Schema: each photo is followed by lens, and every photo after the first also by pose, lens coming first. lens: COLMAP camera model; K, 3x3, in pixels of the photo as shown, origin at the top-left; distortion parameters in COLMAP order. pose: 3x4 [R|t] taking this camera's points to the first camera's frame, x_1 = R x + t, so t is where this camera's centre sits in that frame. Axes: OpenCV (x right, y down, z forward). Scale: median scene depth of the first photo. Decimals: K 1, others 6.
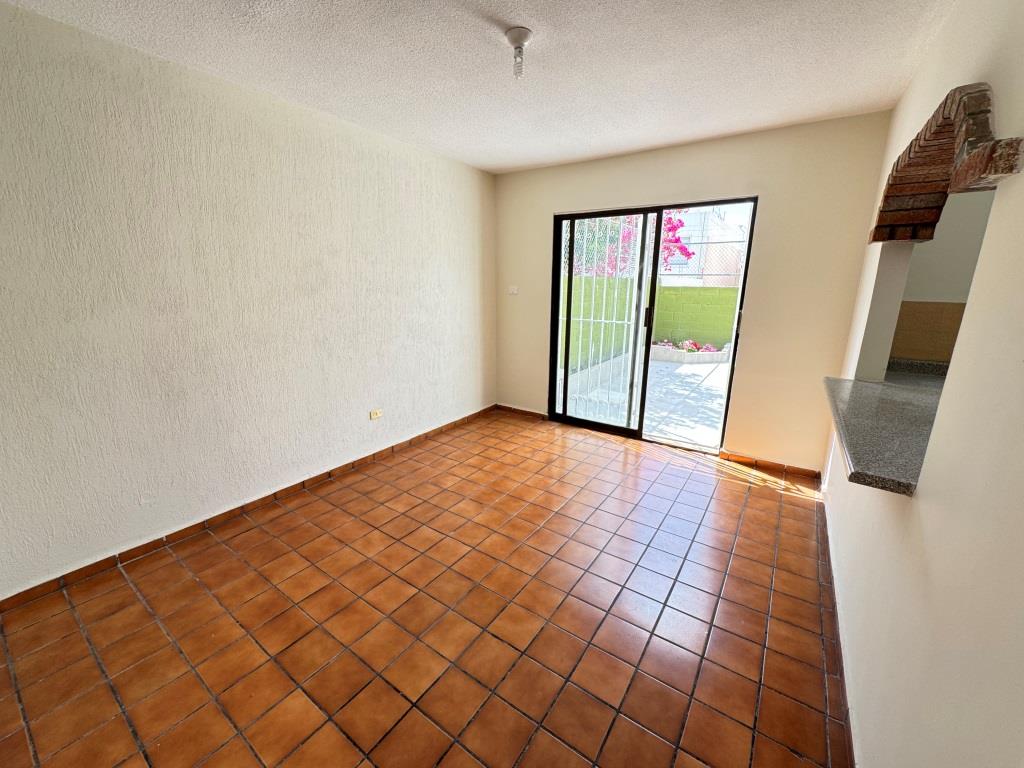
lens RADIAL K [[410.3, 0, 512.0], [0, 410.3, 384.0], [0, 0, 1]] dist [0.001925, -0.000052]
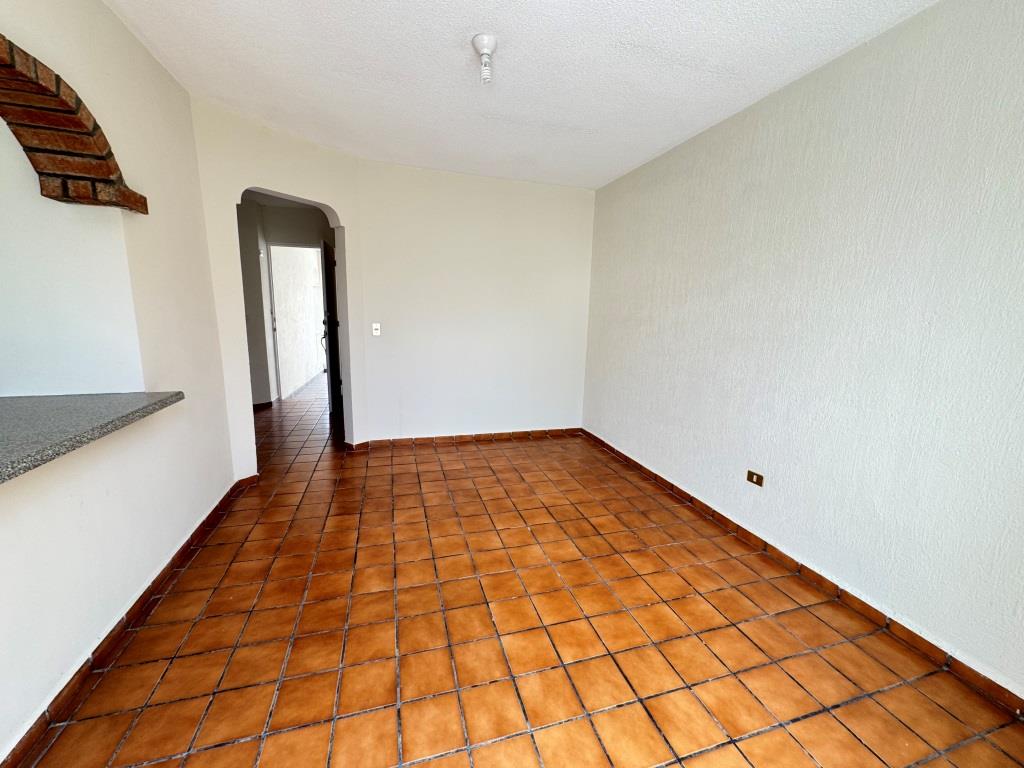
lens RADIAL K [[410.3, 0, 512.0], [0, 410.3, 384.0], [0, 0, 1]] dist [0.001925, -0.000052]
pose [[-0.622836, 0.113616, -0.774058, 0.624036], [-0.221174, 0.923468, 0.313512, -0.279661], [0.750438, 0.366468, -0.550040, 1.377605]]
